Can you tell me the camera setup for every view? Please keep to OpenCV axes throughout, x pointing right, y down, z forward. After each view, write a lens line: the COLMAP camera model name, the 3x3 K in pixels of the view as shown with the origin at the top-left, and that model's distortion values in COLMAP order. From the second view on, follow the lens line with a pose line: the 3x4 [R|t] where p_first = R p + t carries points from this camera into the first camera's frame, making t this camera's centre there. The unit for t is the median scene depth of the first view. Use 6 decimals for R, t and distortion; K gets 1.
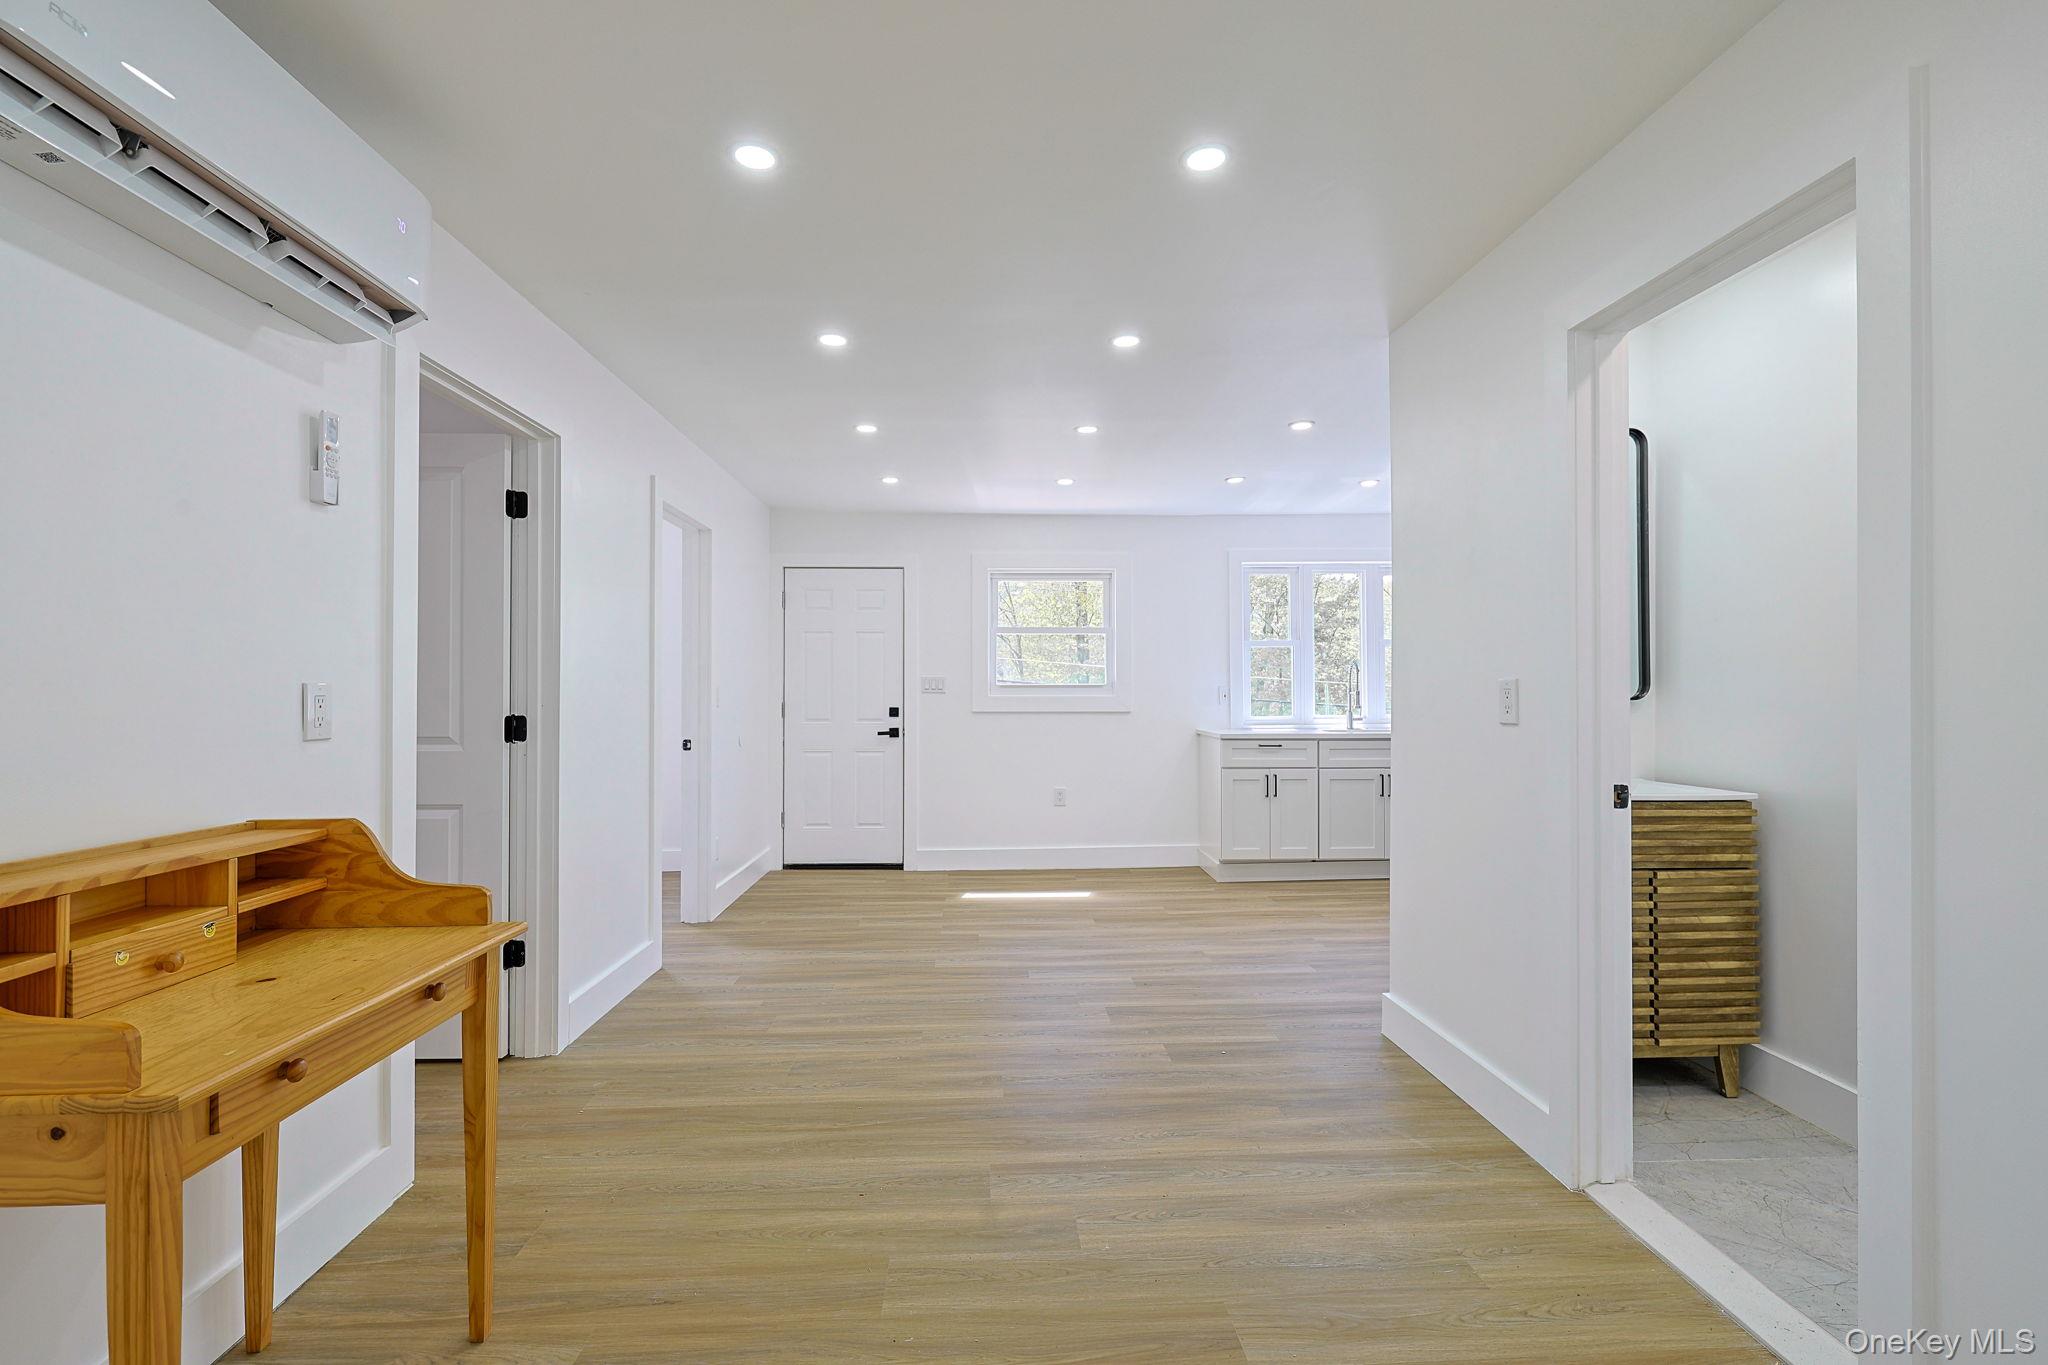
lens RADIAL K [[907.1, 0, 1022.1], [0, 907.1, 679.0], [0, 0, 1]] dist [-0.001460, -0.000500]
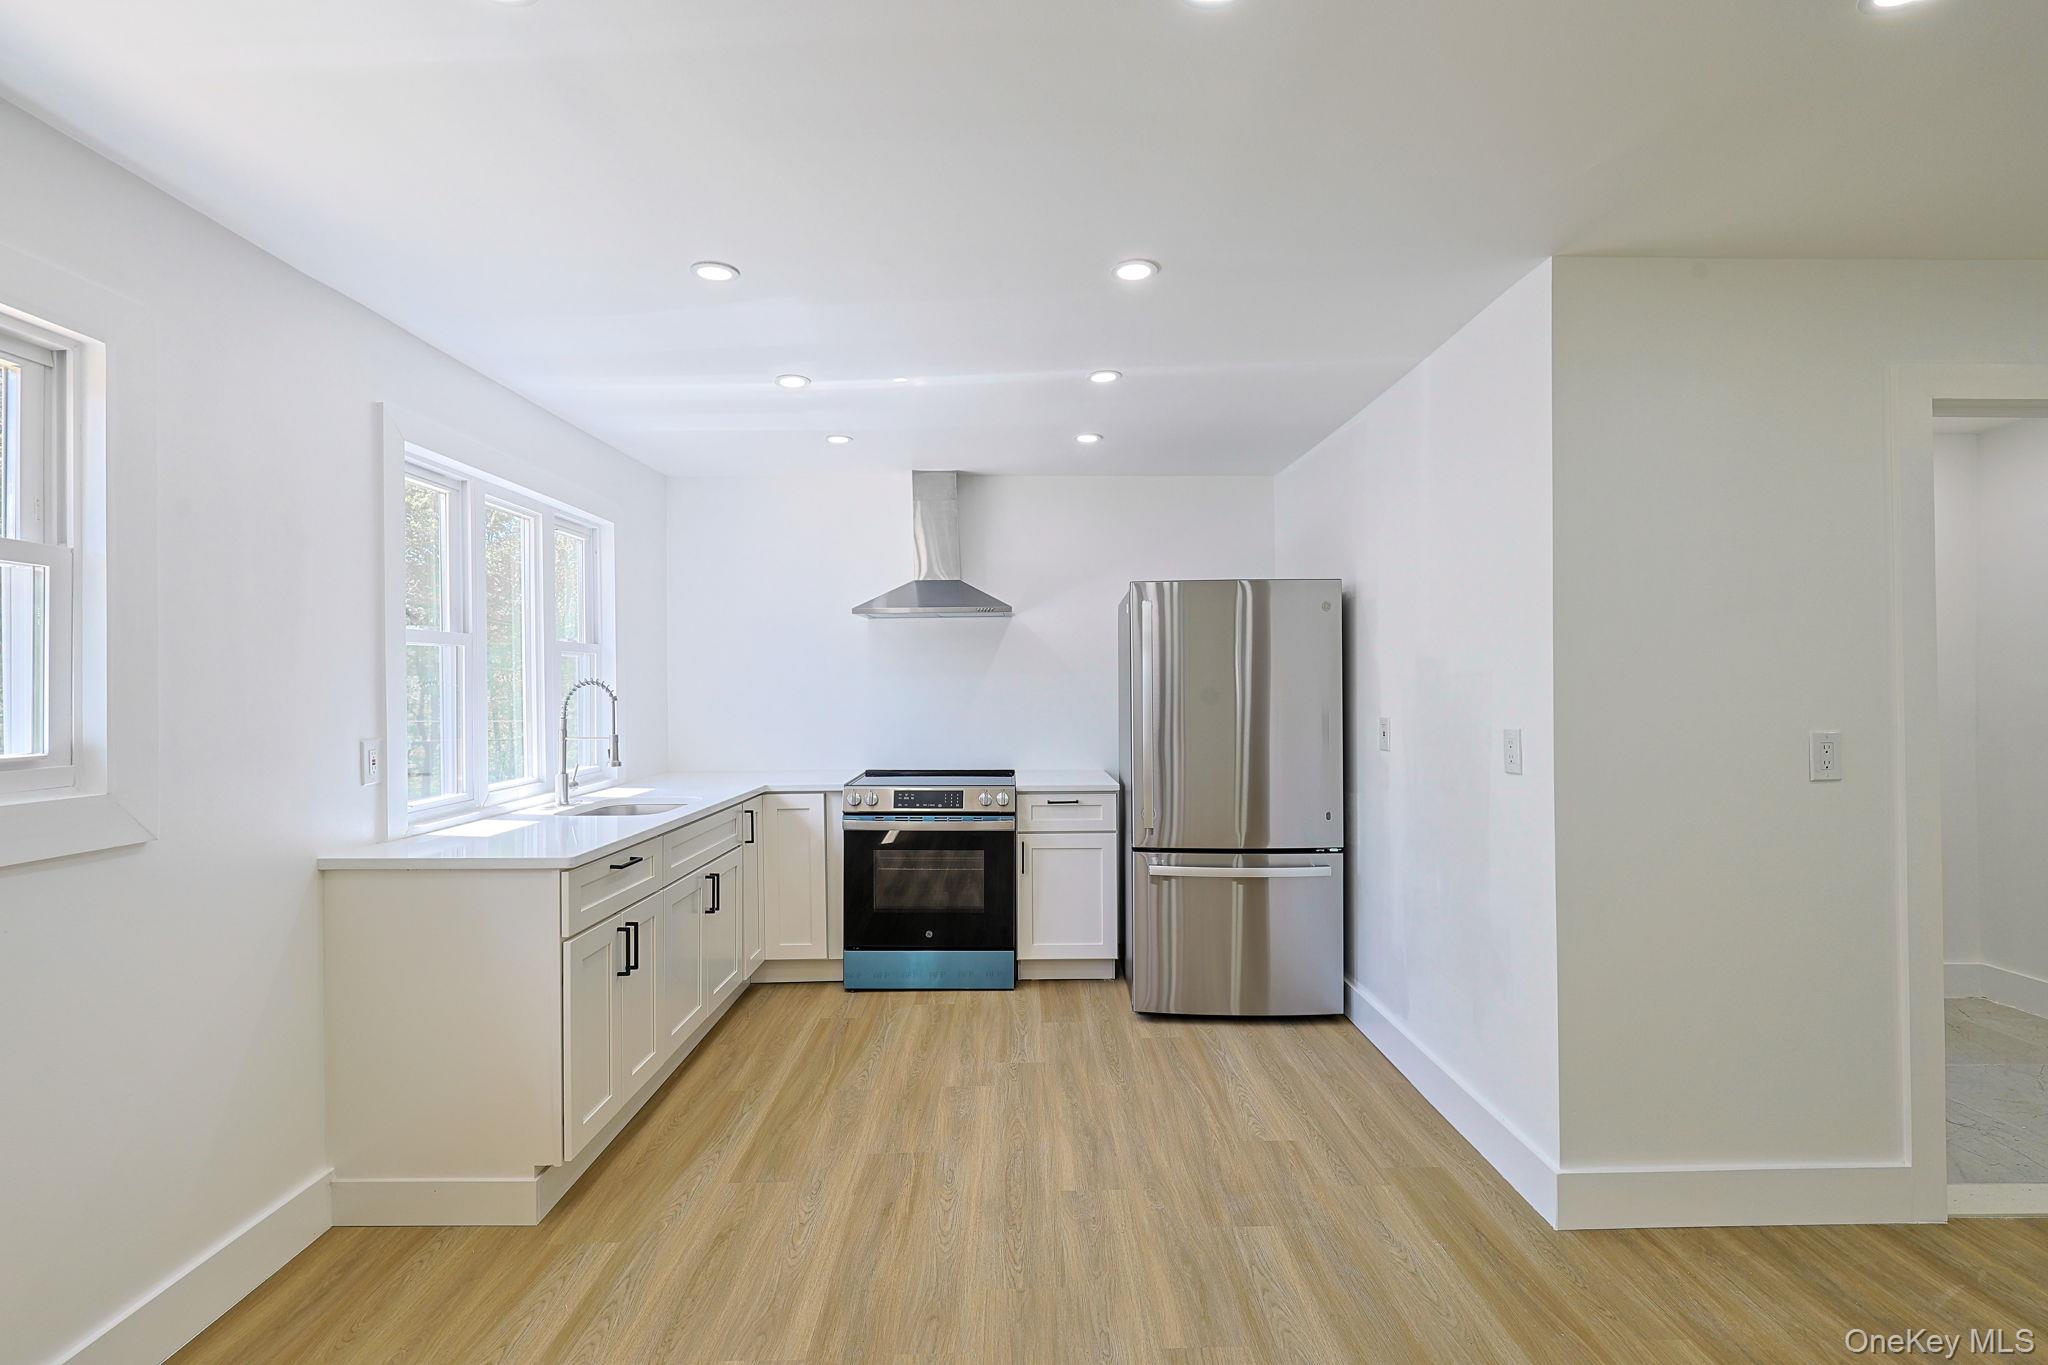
lens RADIAL K [[907.1, 0, 1018.7], [0, 907.1, 677.6], [0, 0, 1]] dist [-0.001460, -0.000500]
pose [[0.036278, 0.014870, 0.999231, -0.263431], [-0.007215, 0.999867, -0.014618, -0.022876], [-0.999316, -0.006679, 0.036381, 1.107667]]
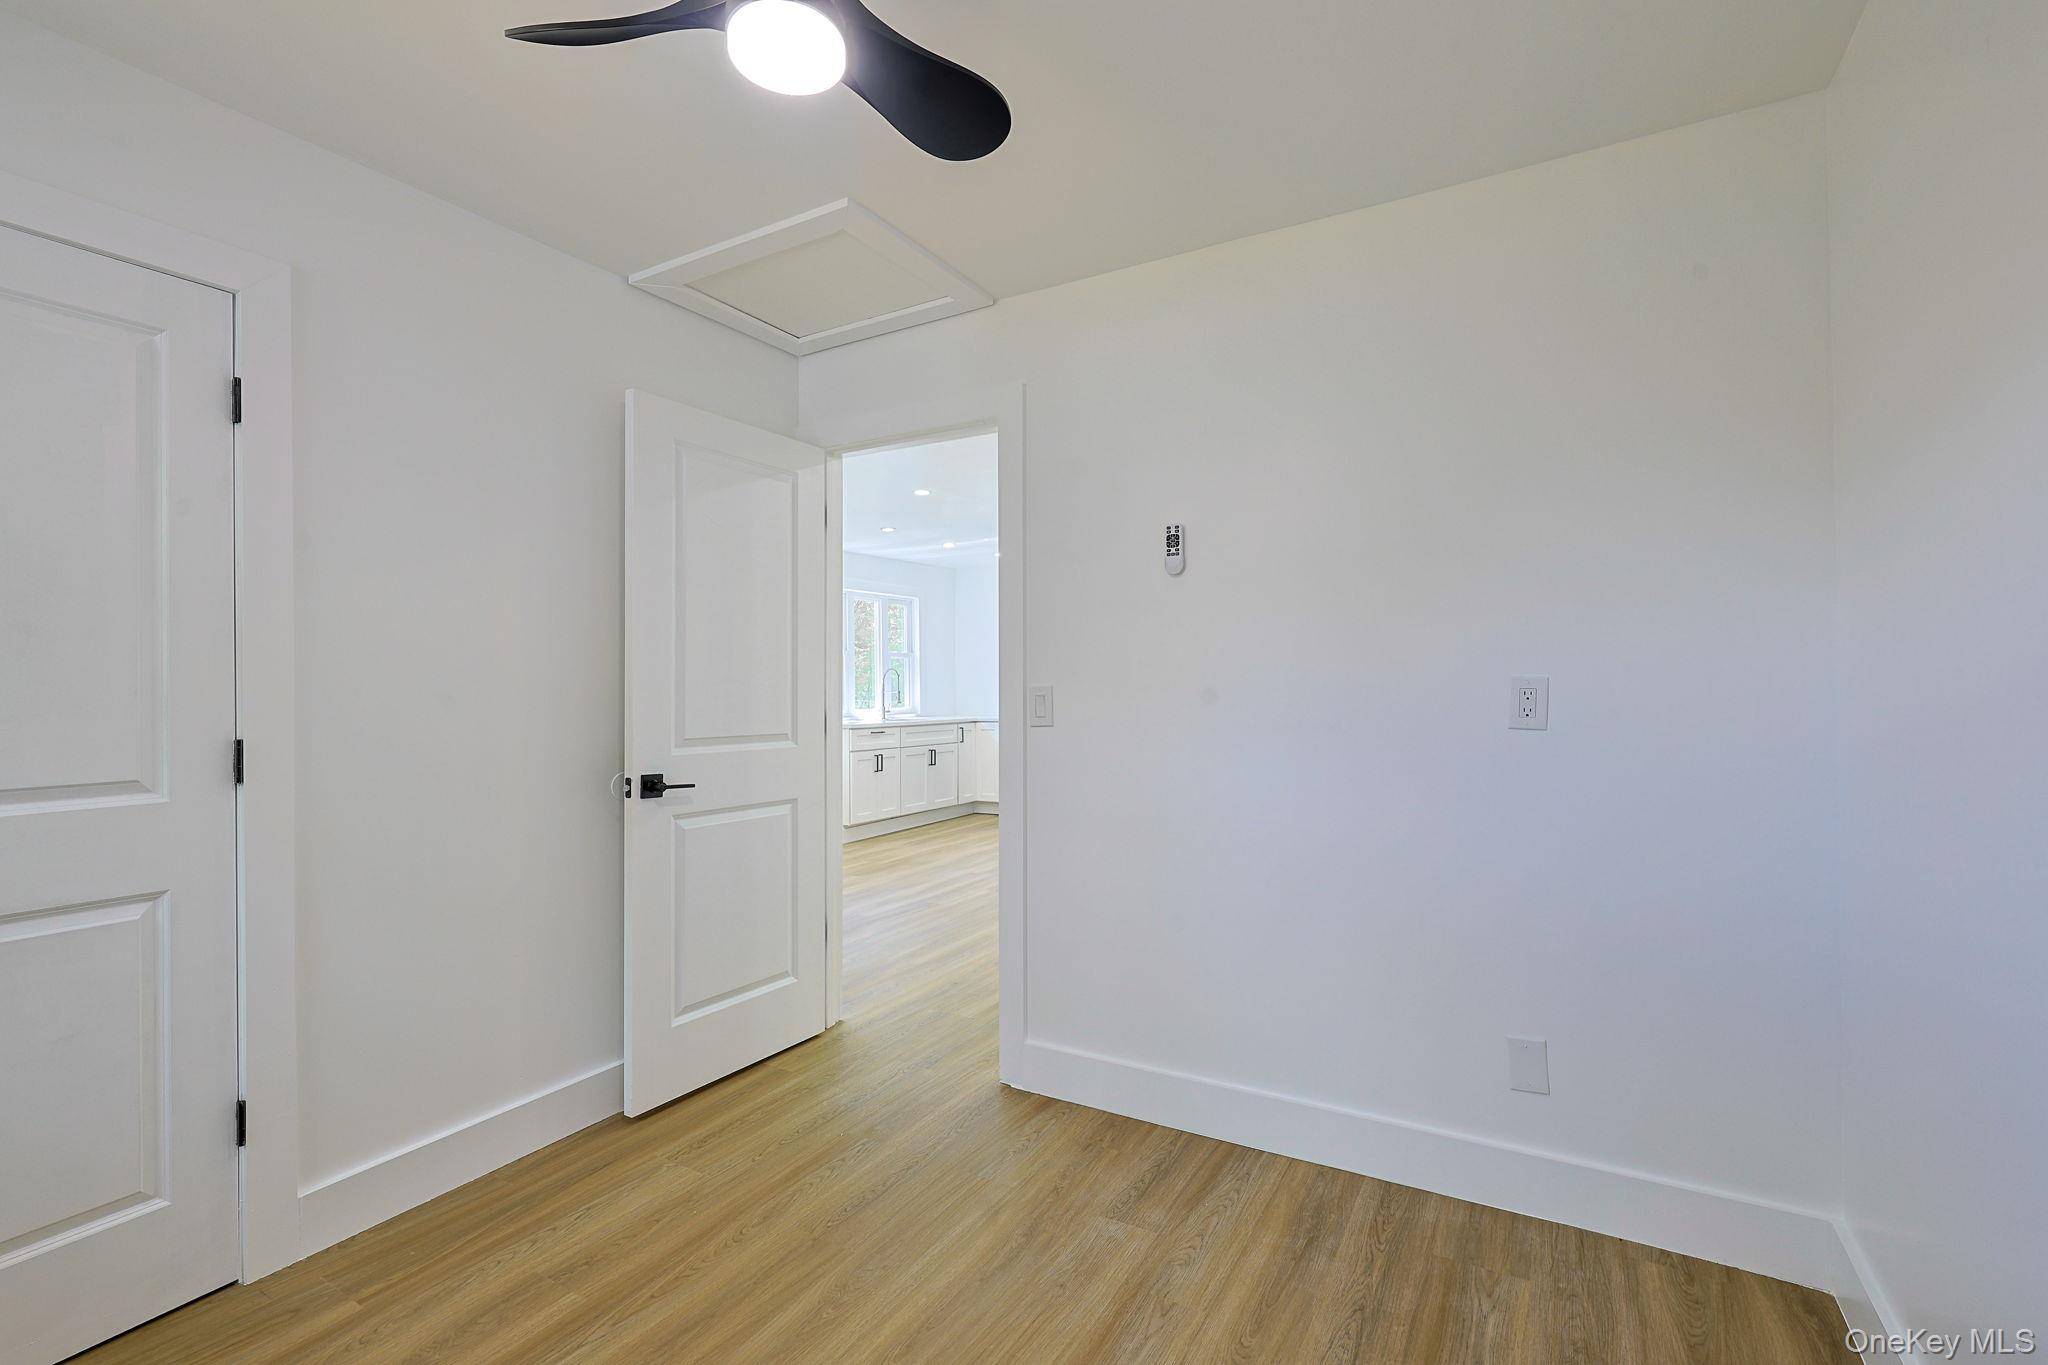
lens RADIAL K [[907.1, 0, 1030.8], [0, 907.1, 688.4], [0, 0, 1]] dist [-0.001460, -0.000500]
pose [[0.535991, 0.005600, 0.844205, -1.002363], [-0.016208, 0.999862, 0.003658, 0.003423], [-0.844068, -0.015644, 0.536008, 0.167468]]
